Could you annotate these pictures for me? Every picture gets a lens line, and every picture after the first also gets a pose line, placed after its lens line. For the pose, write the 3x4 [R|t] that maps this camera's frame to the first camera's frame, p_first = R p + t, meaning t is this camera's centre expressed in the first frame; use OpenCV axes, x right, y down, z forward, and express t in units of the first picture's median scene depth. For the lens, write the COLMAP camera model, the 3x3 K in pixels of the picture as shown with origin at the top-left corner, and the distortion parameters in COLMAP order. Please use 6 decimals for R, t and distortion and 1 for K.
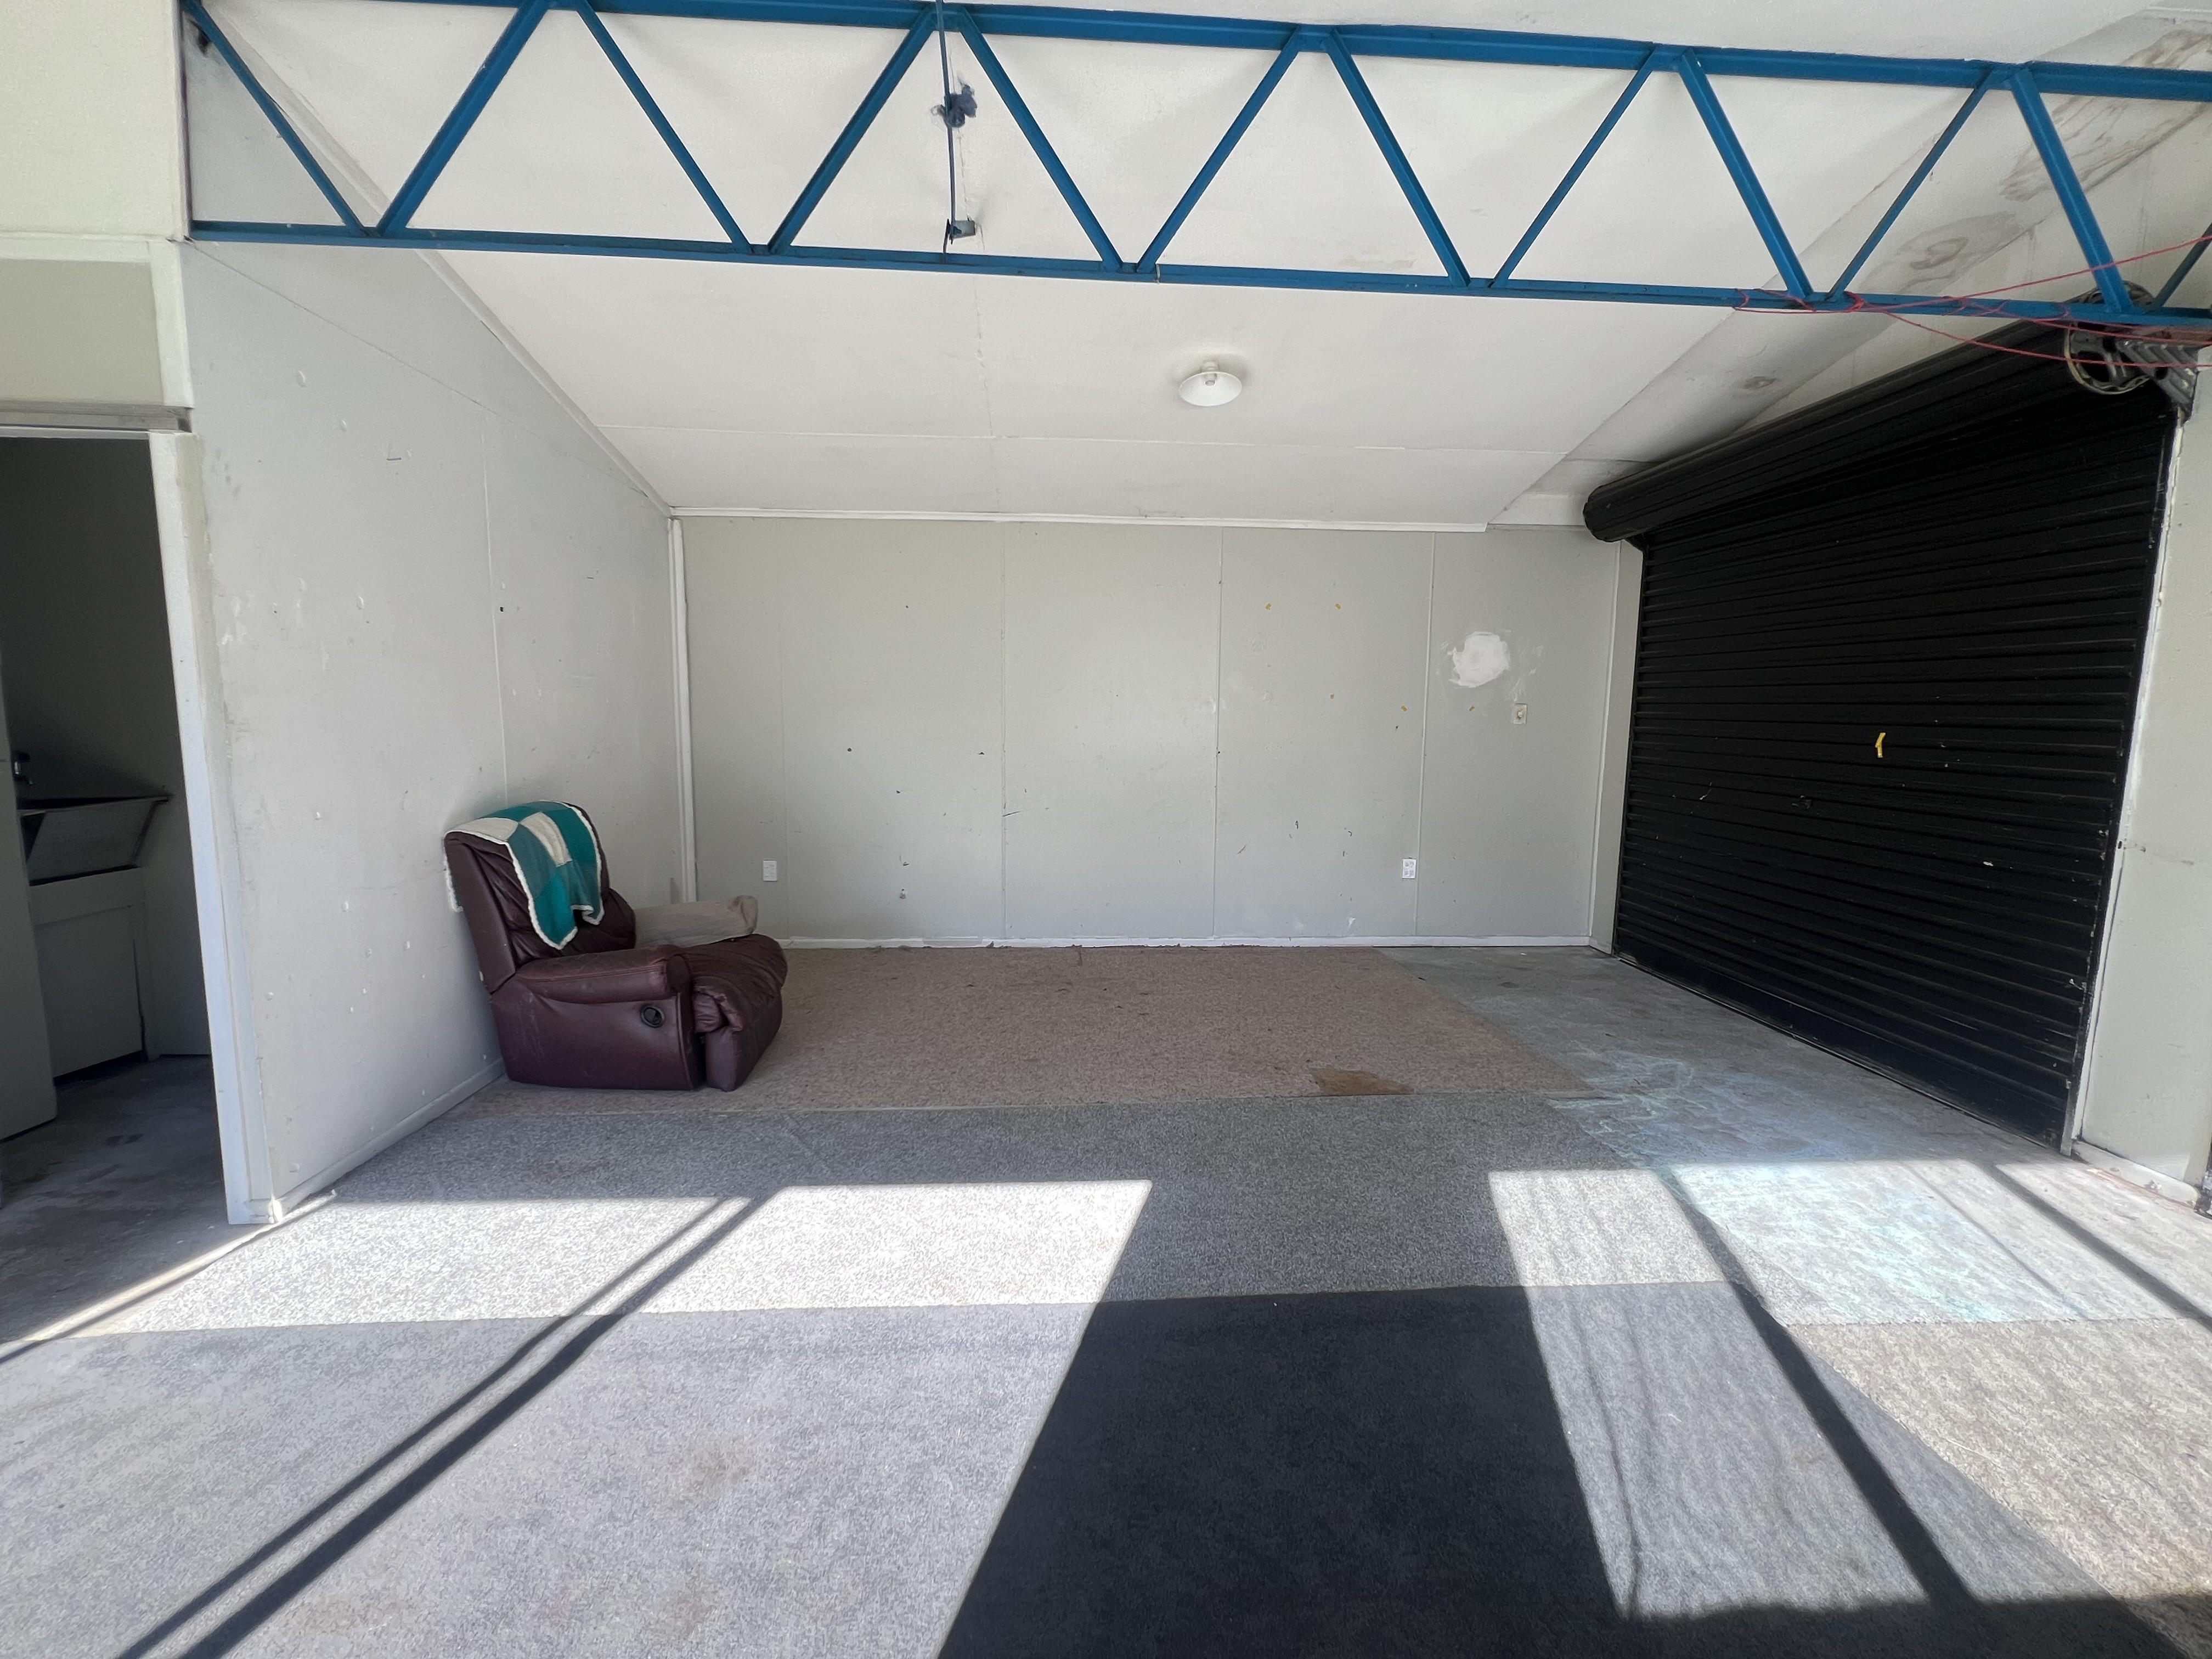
lens RADIAL K [[963.5, 0, 1101.3], [0, 963.5, 826.7], [0, 0, 1]] dist [-0.001498, 0.000520]
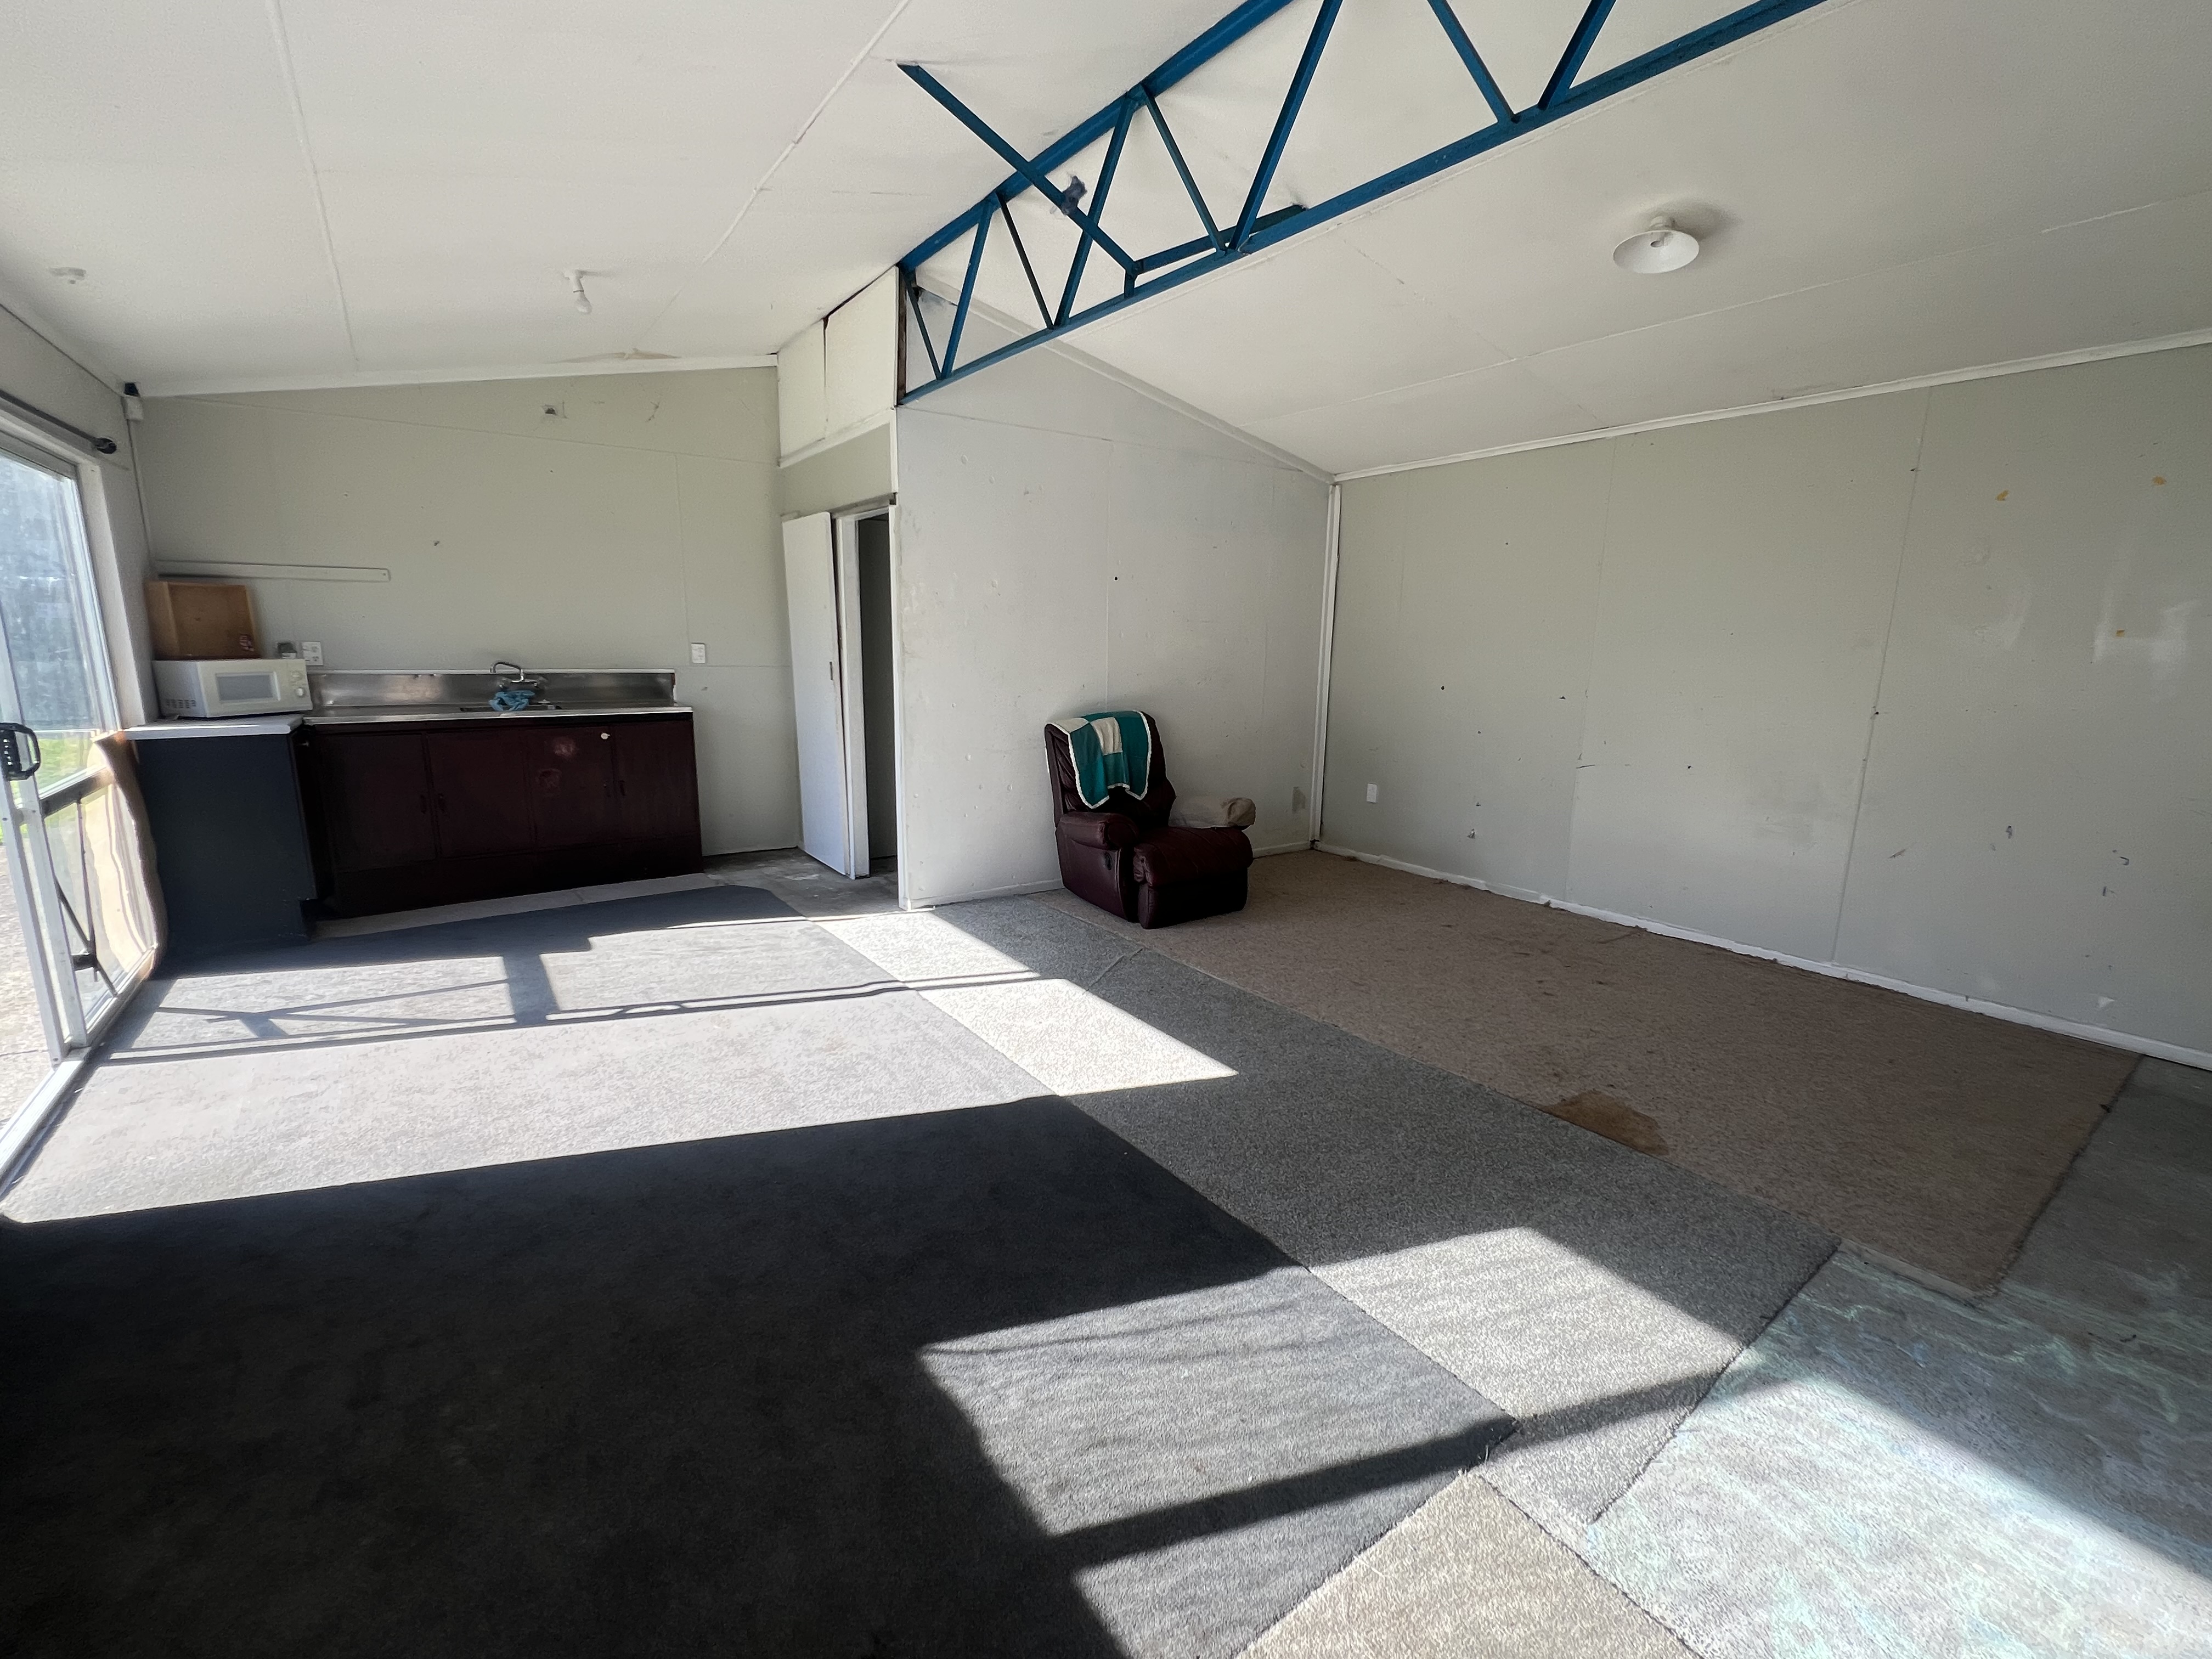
lens RADIAL K [[963.5, 0, 1098.7], [0, 963.5, 828.2], [0, 0, 1]] dist [-0.001498, 0.000520]
pose [[0.522034, 0.163244, -0.837157, 0.738592], [-0.109689, 0.986212, 0.123909, -0.030658], [0.845842, 0.027142, 0.532743, 0.219693]]
